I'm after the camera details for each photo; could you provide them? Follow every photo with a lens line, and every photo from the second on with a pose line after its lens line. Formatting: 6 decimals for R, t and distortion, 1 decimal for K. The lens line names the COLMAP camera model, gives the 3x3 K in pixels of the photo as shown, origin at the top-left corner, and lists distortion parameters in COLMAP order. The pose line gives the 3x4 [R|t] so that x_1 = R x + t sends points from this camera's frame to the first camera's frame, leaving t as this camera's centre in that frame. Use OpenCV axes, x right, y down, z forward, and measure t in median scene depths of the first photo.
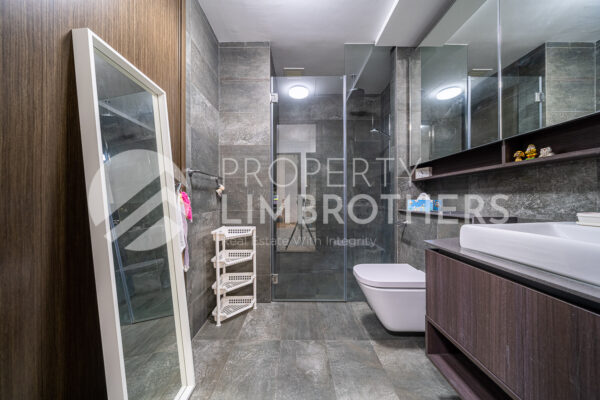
lens RADIAL K [[210.7, 0, 295.0], [0, 210.7, 199.1], [0, 0, 1]] dist [-0.010966, -0.000013]
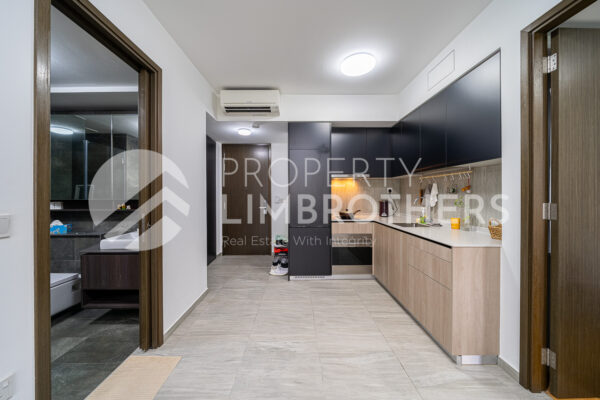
lens RADIAL K [[210.7, 0, 295.0], [0, 210.7, 199.1], [0, 0, 1]] dist [-0.010966, -0.000013]
pose [[0.004723, -0.007191, 0.999963, -0.894252], [0.000817, 0.999974, 0.007187, -0.205912], [-0.999989, 0.000783, 0.004728, -0.706387]]
